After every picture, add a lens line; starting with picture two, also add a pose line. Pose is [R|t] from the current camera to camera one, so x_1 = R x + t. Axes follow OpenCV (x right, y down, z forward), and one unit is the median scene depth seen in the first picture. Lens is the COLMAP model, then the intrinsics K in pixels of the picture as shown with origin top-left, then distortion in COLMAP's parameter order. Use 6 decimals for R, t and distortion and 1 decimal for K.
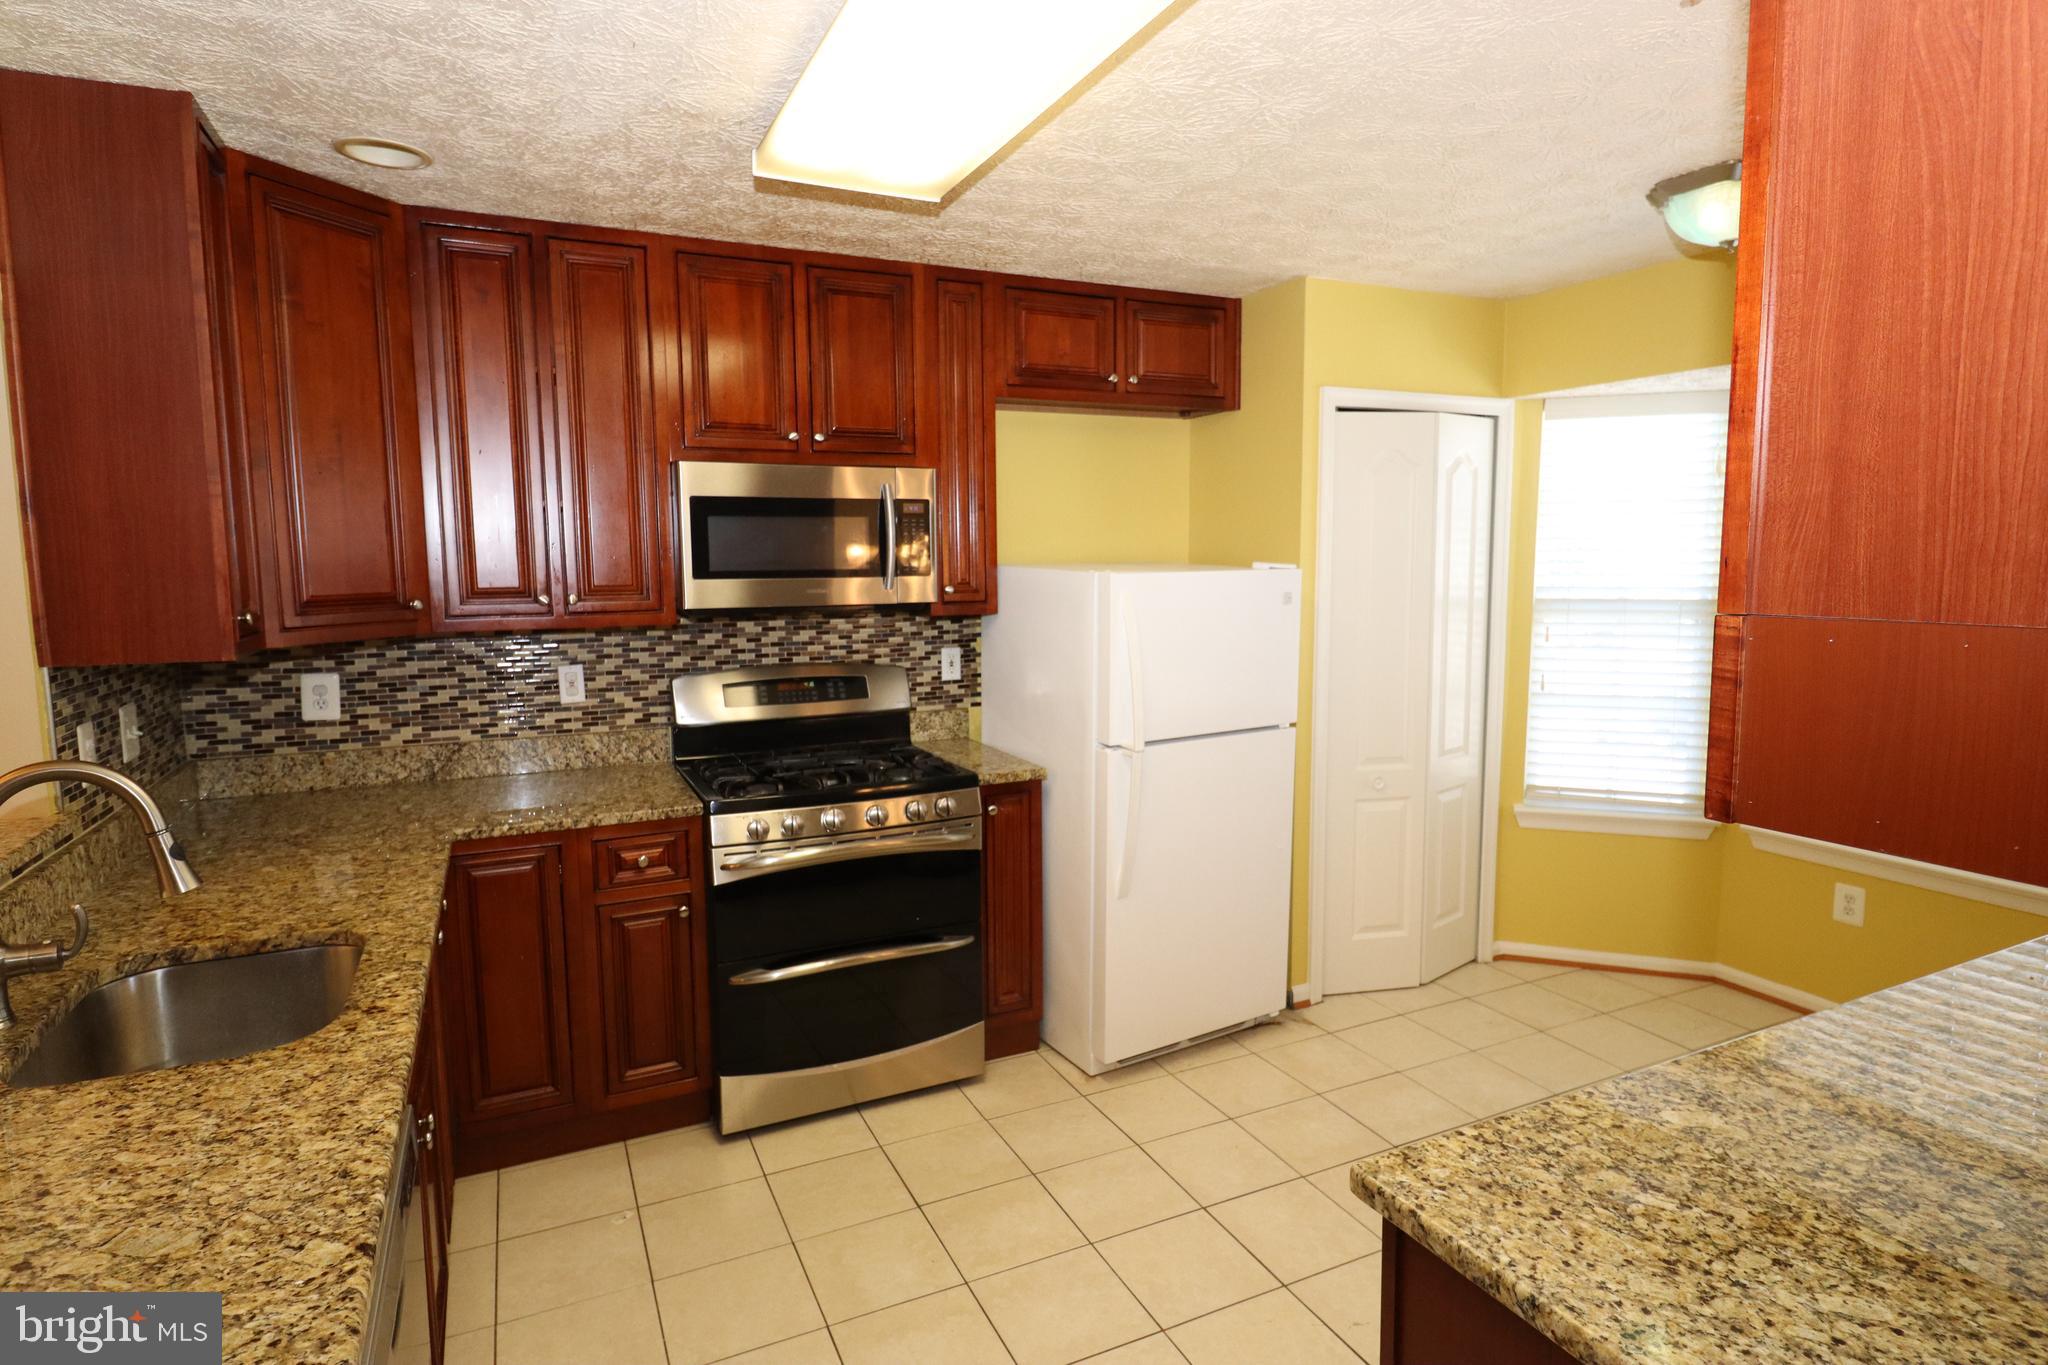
lens RADIAL K [[1101.0, 0, 1035.0], [0, 1101.0, 667.7], [0, 0, 1]] dist [0.006512, -0.002234]
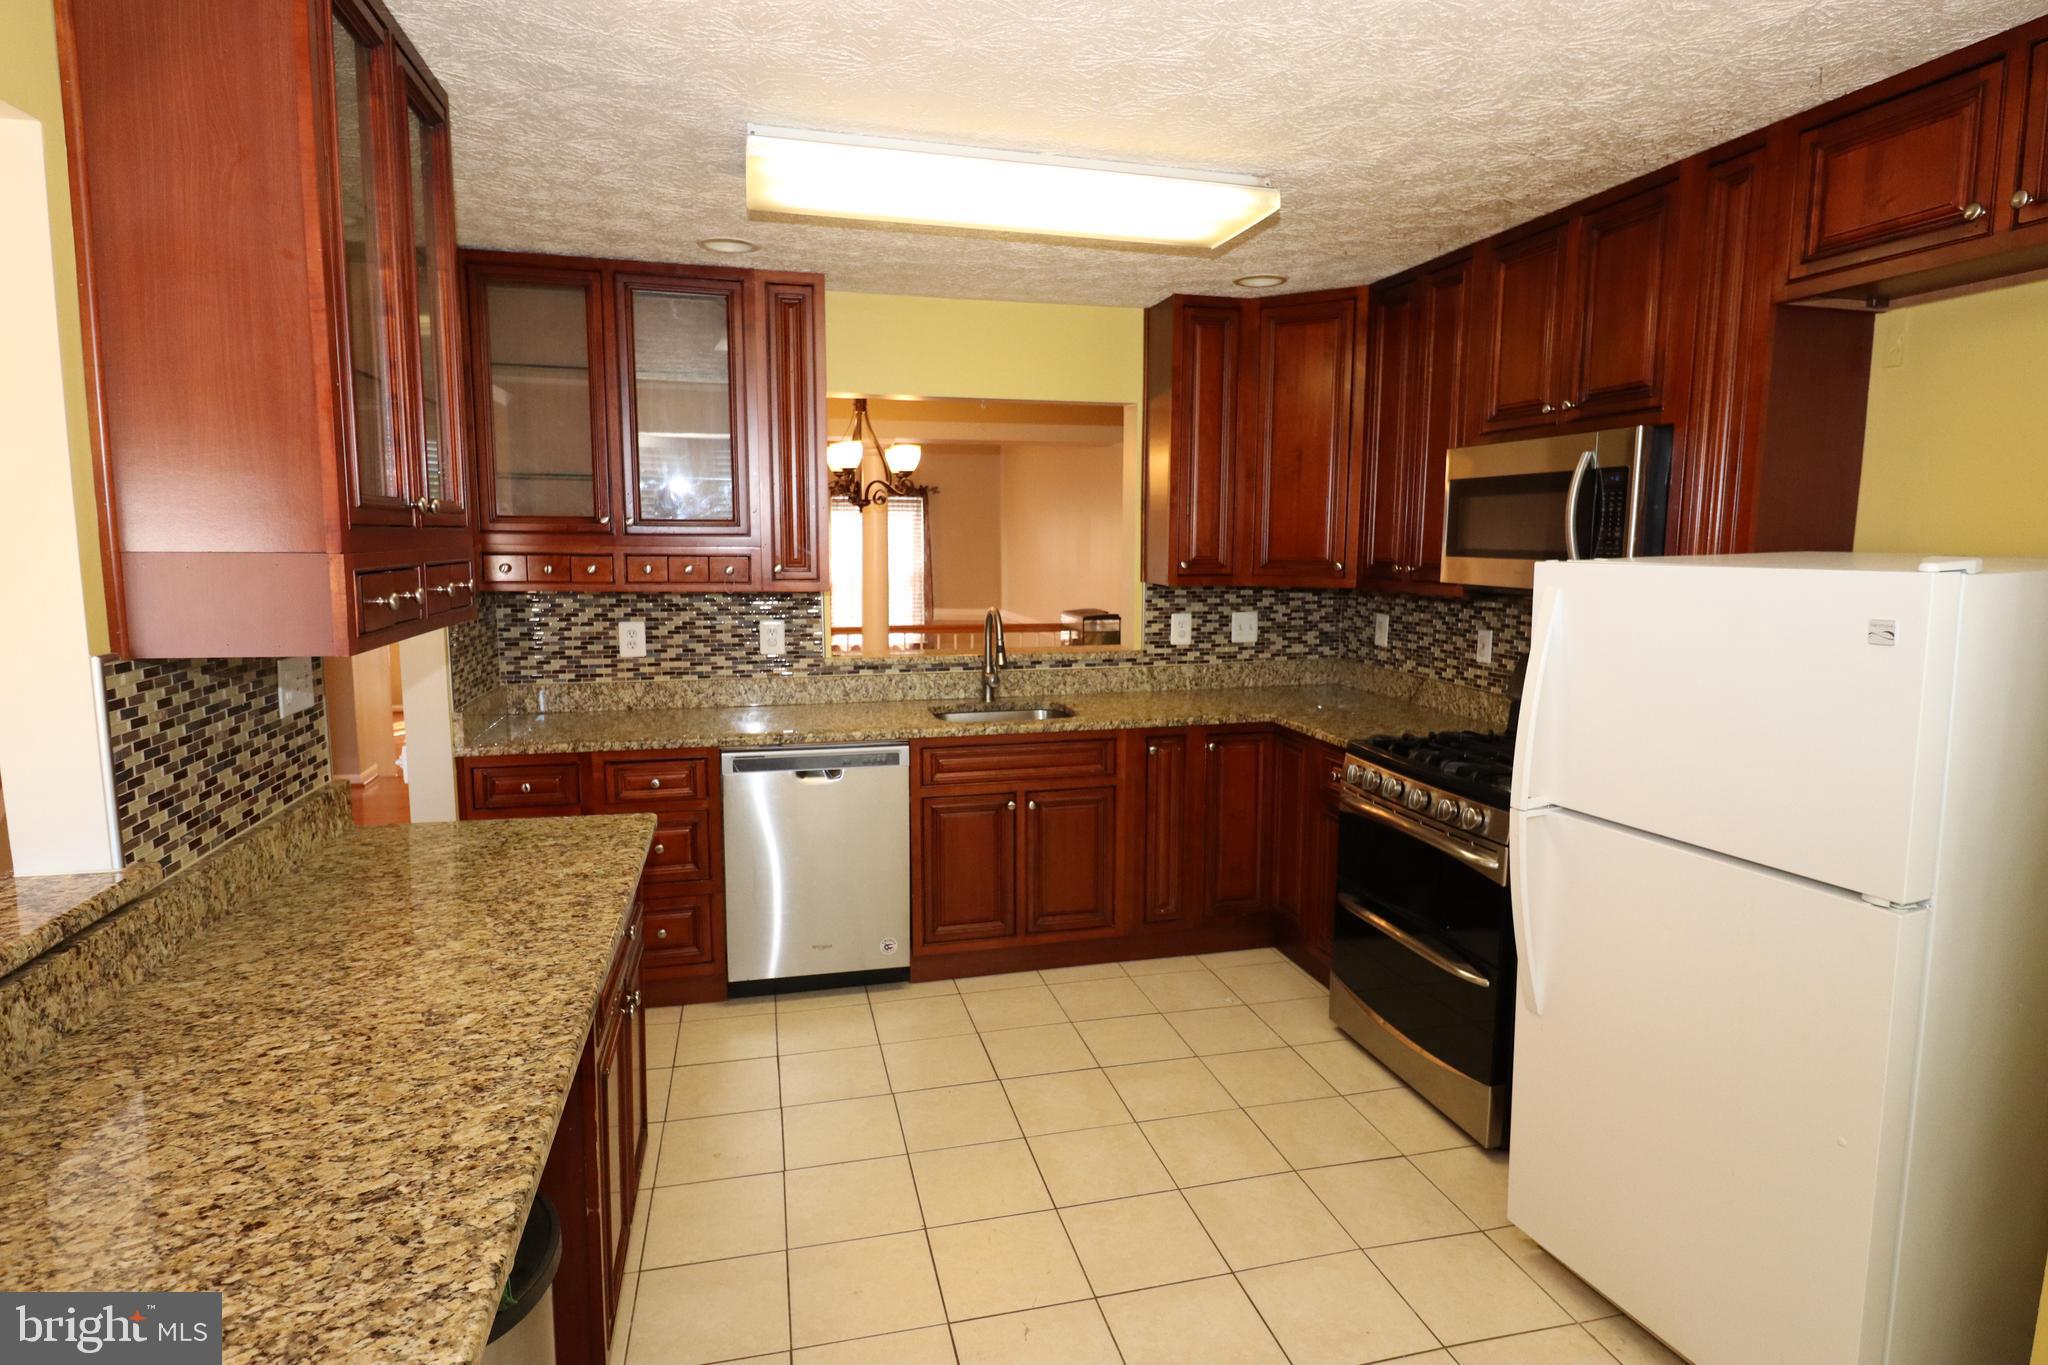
lens RADIAL K [[1101.0, 0, 1036.2], [0, 1101.0, 678.3], [0, 0, 1]] dist [0.006512, -0.002234]
pose [[-0.212581, 0.128622, -0.968641, 0.860017], [-0.111132, 0.981684, 0.154743, -0.084594], [0.970803, 0.140543, -0.194393, 0.834061]]
